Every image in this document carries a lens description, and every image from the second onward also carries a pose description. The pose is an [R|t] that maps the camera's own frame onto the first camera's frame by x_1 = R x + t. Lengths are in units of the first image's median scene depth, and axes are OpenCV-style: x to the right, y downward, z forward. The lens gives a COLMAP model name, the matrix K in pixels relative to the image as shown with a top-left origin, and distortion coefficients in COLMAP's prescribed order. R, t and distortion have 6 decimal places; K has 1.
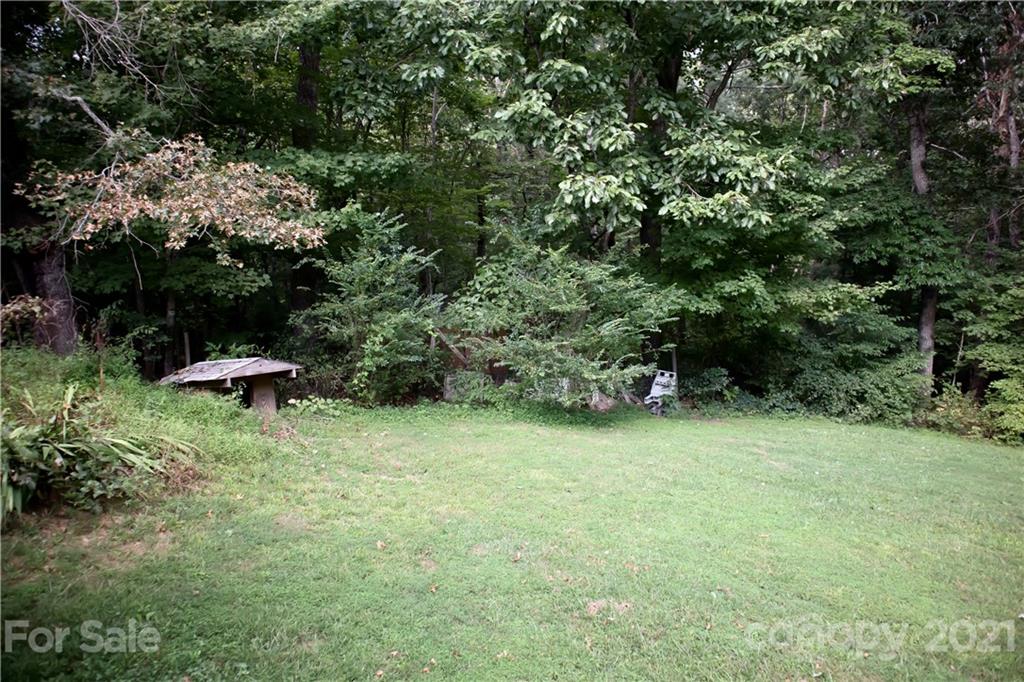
lens RADIAL K [[725.4, 0, 512.0], [0, 725.4, 341.0], [0, 0, 1]] dist [-0.124251, 0.089527]
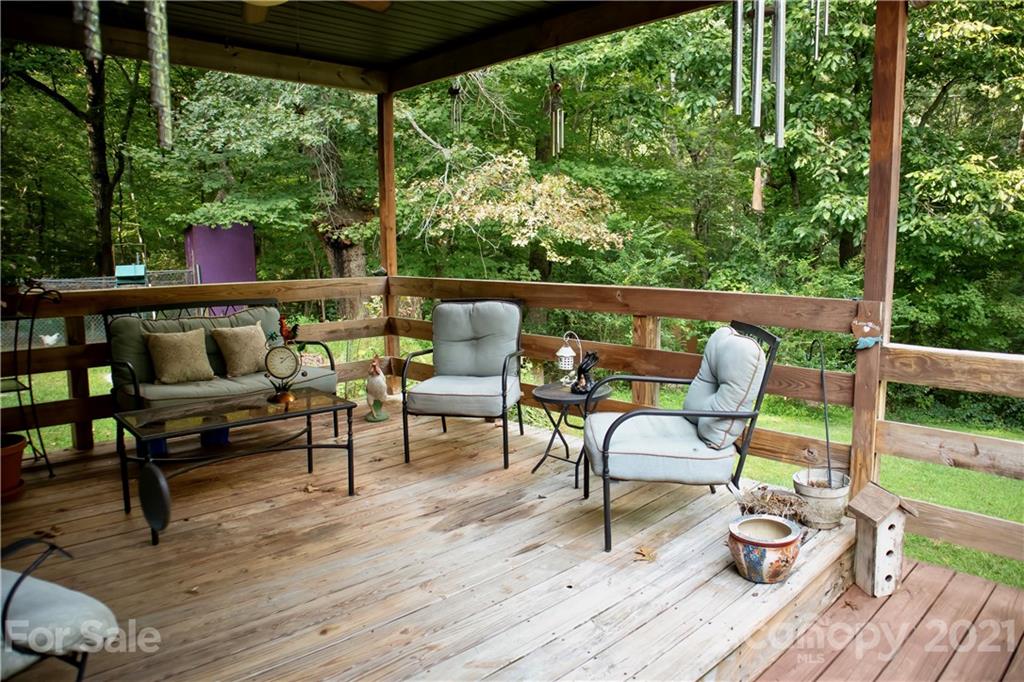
lens RADIAL K [[725.4, 0, 512.0], [0, 725.4, 341.0], [0, 0, 1]] dist [-0.124251, 0.089527]
pose [[0.985904, 0.051757, -0.159107, -0.200398], [-0.051930, 0.998646, 0.003076, 0.020033], [0.159051, 0.005229, 0.987257, -0.160795]]
